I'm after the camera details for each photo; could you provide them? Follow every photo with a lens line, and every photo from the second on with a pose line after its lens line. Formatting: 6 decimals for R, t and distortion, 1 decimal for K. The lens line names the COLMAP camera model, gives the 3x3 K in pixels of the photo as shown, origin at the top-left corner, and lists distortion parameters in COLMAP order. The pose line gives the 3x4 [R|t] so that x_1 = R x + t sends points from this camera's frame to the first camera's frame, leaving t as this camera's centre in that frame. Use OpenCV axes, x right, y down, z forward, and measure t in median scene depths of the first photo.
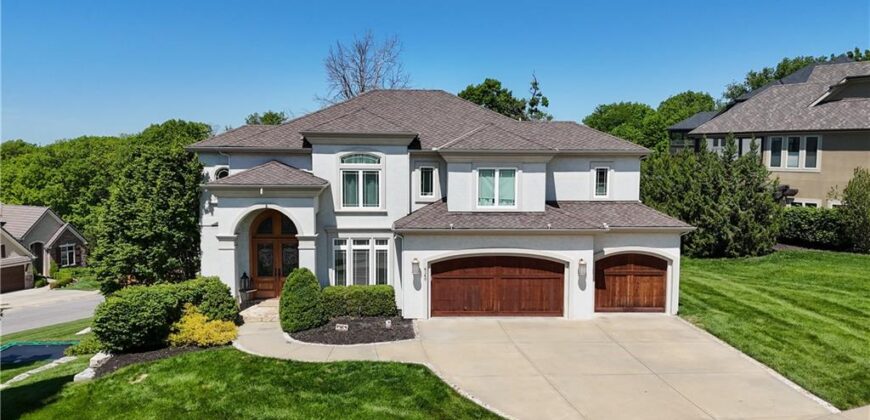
lens RADIAL K [[659.6, 0, 440.1], [0, 659.6, 226.1], [0, 0, 1]] dist [0.075463, -0.059225]
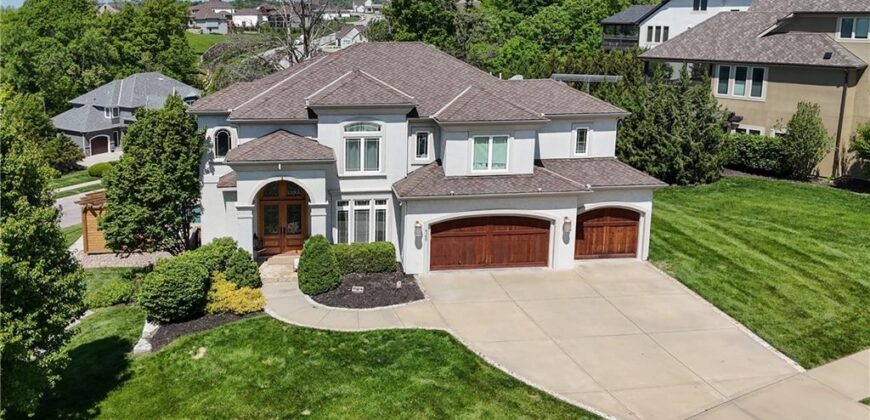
lens RADIAL K [[641.7, 0, 434.8], [0, 641.7, 212.7], [0, 0, 1]] dist [0.071831, -0.067413]
pose [[0.998495, -0.018466, 0.051634, -0.061095], [0.013602, 0.995572, 0.093008, -0.060617], [-0.053123, -0.092166, 0.994326, -0.051168]]
